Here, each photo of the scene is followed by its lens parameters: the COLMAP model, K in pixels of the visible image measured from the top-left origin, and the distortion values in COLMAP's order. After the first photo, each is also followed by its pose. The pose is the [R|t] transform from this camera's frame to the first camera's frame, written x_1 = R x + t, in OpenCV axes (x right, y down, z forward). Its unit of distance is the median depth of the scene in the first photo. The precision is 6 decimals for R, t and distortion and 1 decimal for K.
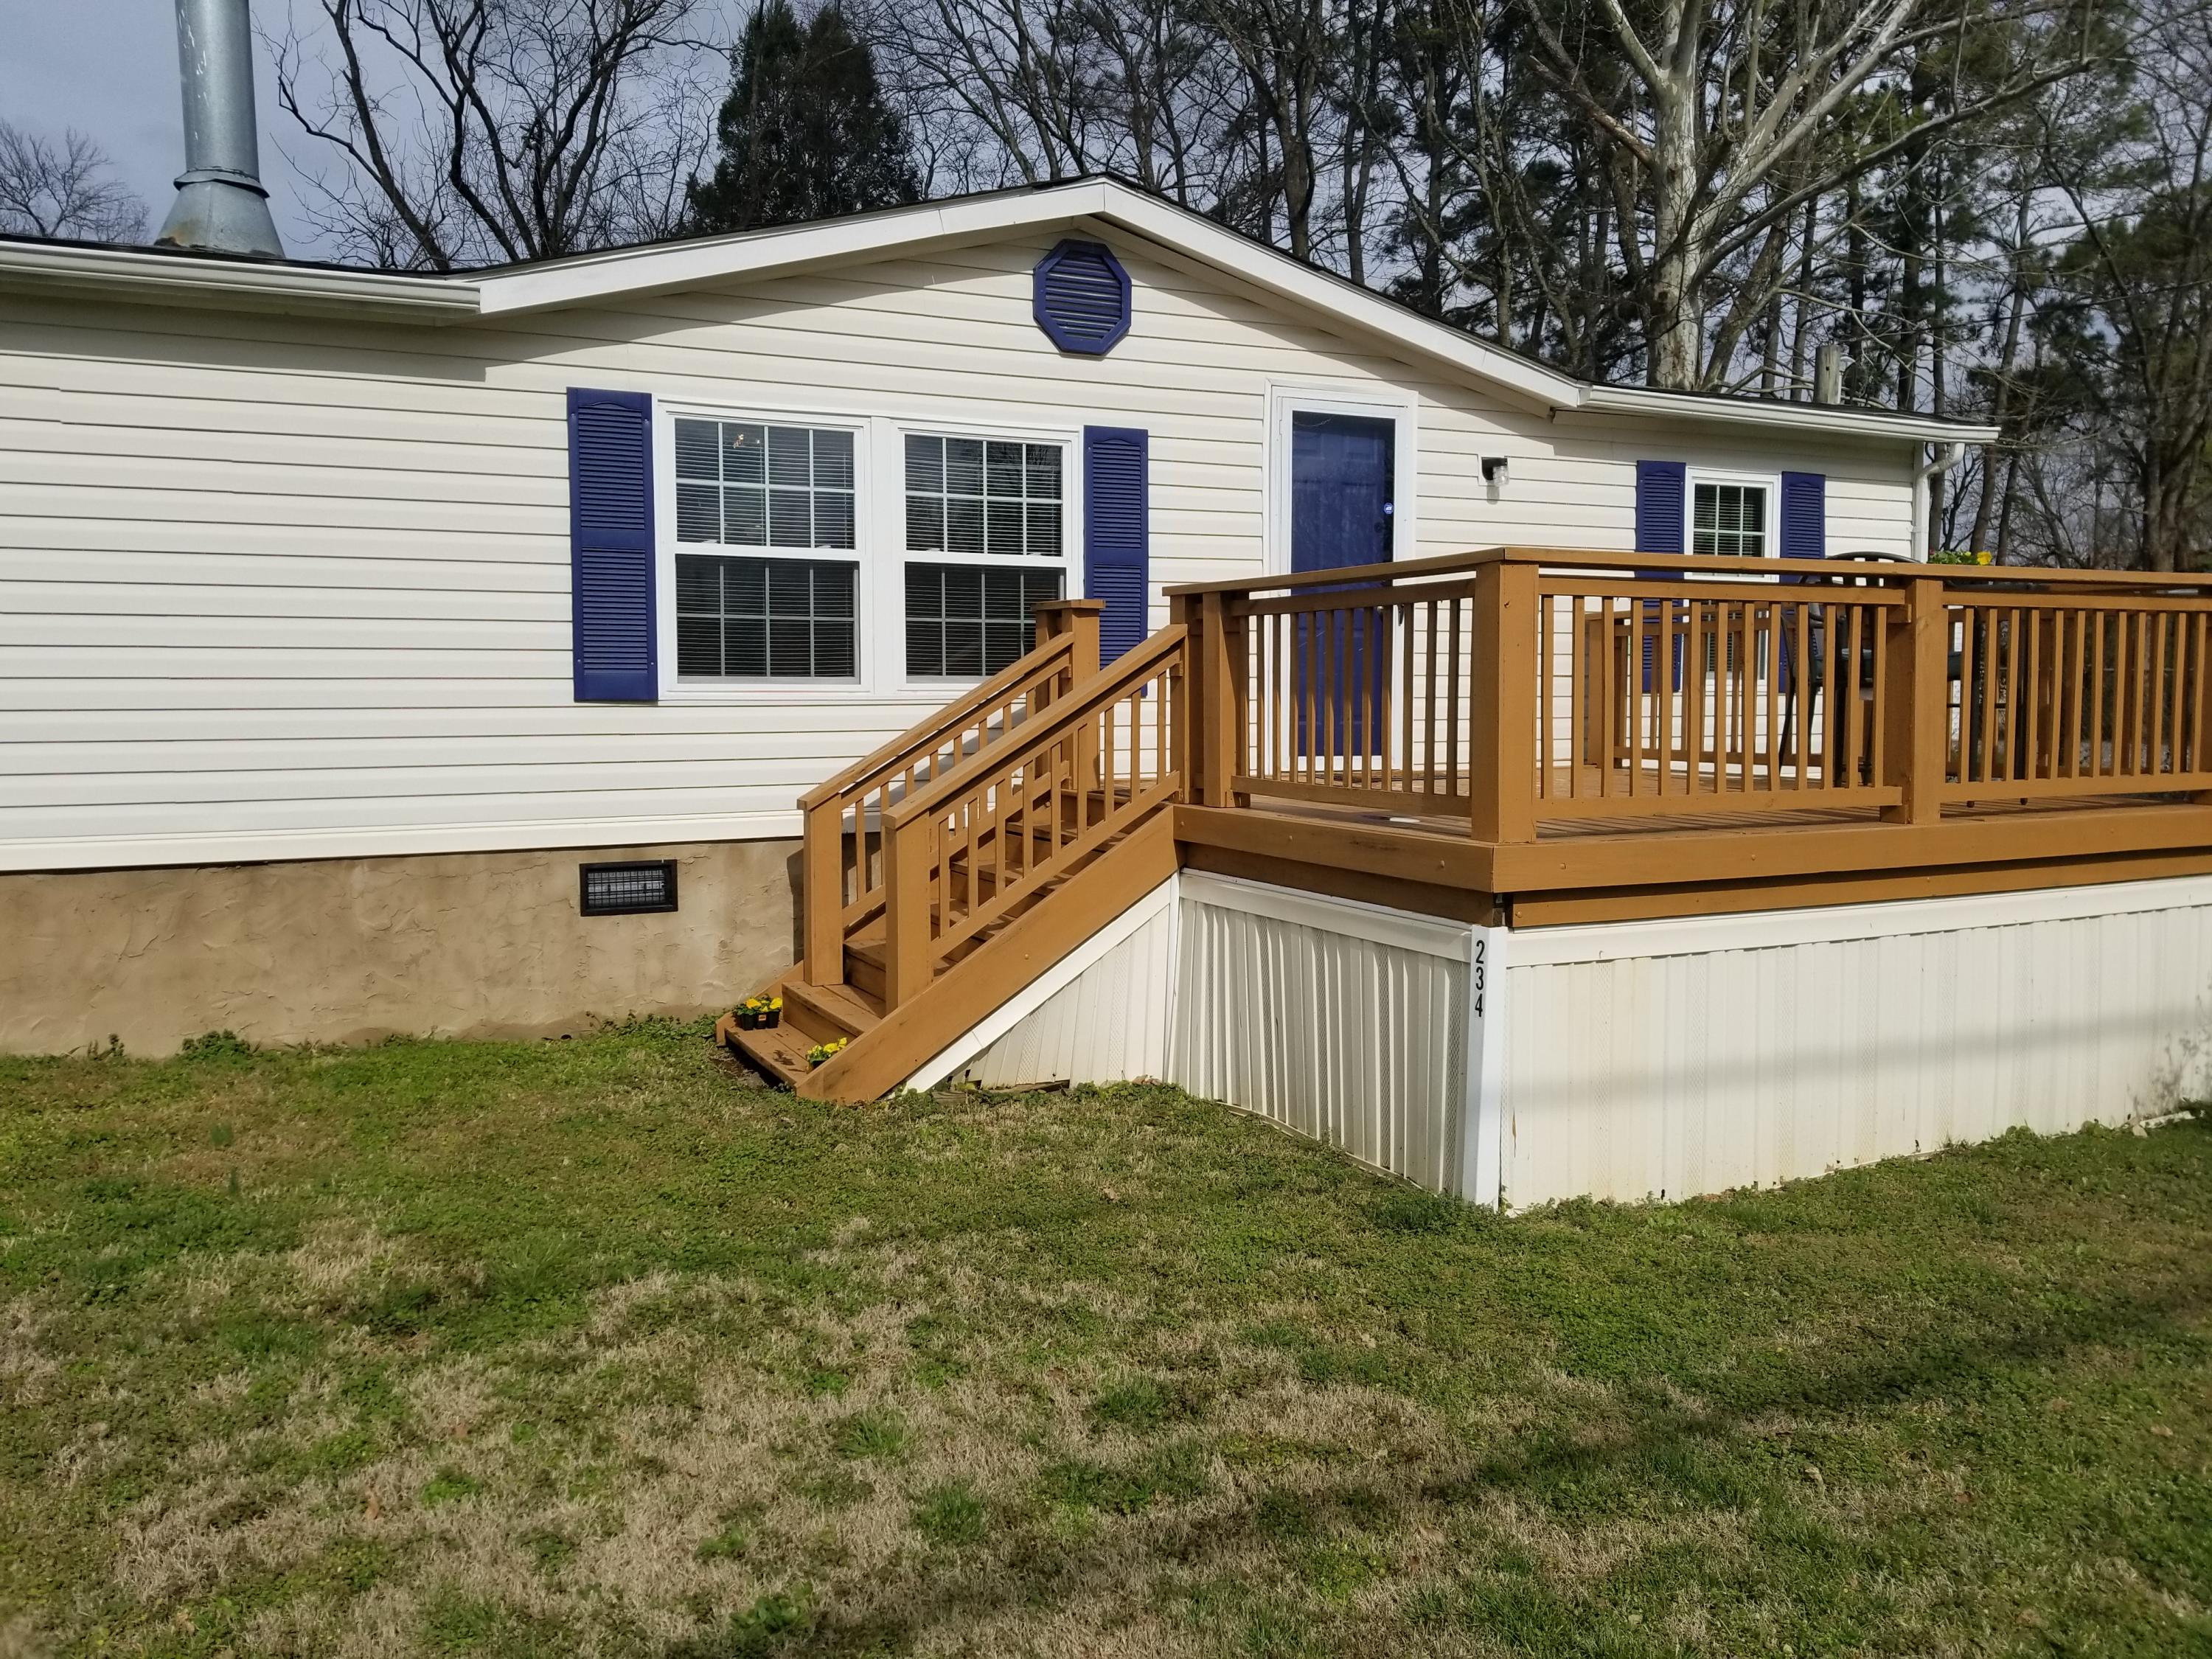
lens RADIAL K [[1696.3, 0, 1106.0], [0, 1696.3, 829.5], [0, 0, 1]] dist [0.033168, -0.109090]
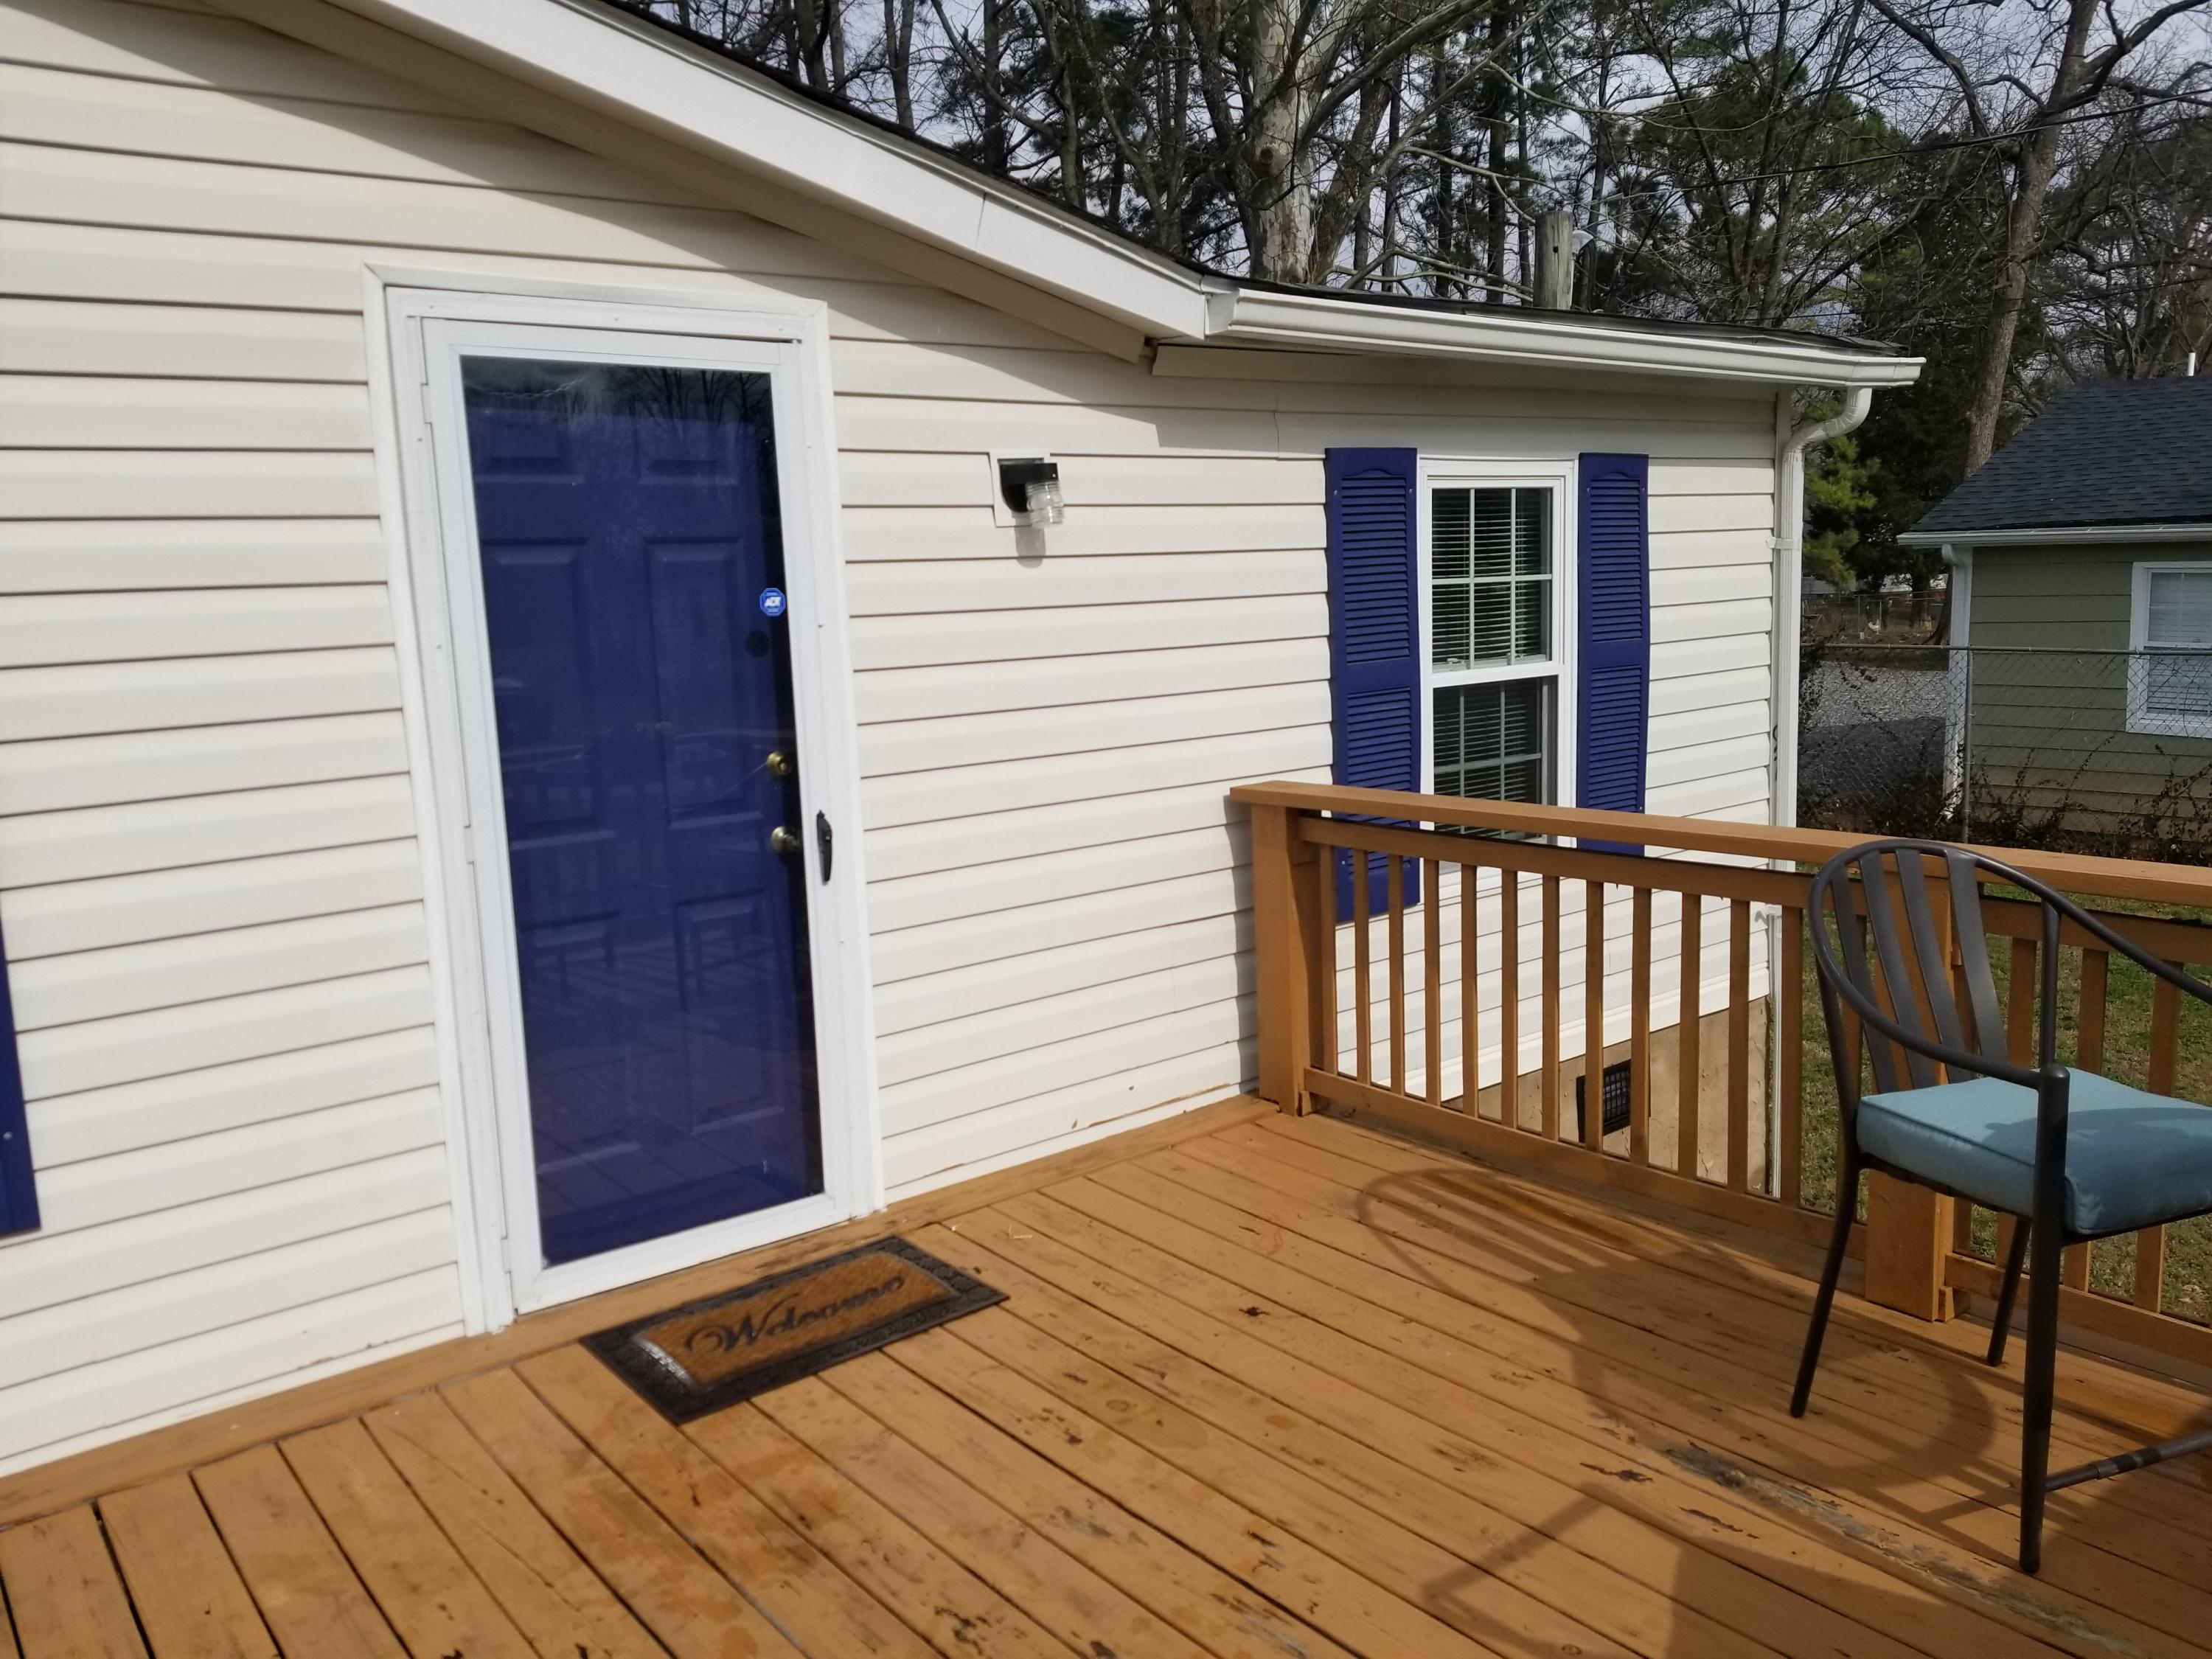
lens RADIAL K [[1663.1, 0, 1106.4], [0, 1663.1, 884.2], [0, 0, 1]] dist [0.091073, -0.169059]
pose [[0.973100, -0.074959, 0.217849, 0.033892], [0.053546, 0.993281, 0.102595, -0.035415], [-0.224075, -0.088170, 0.970575, 0.131727]]
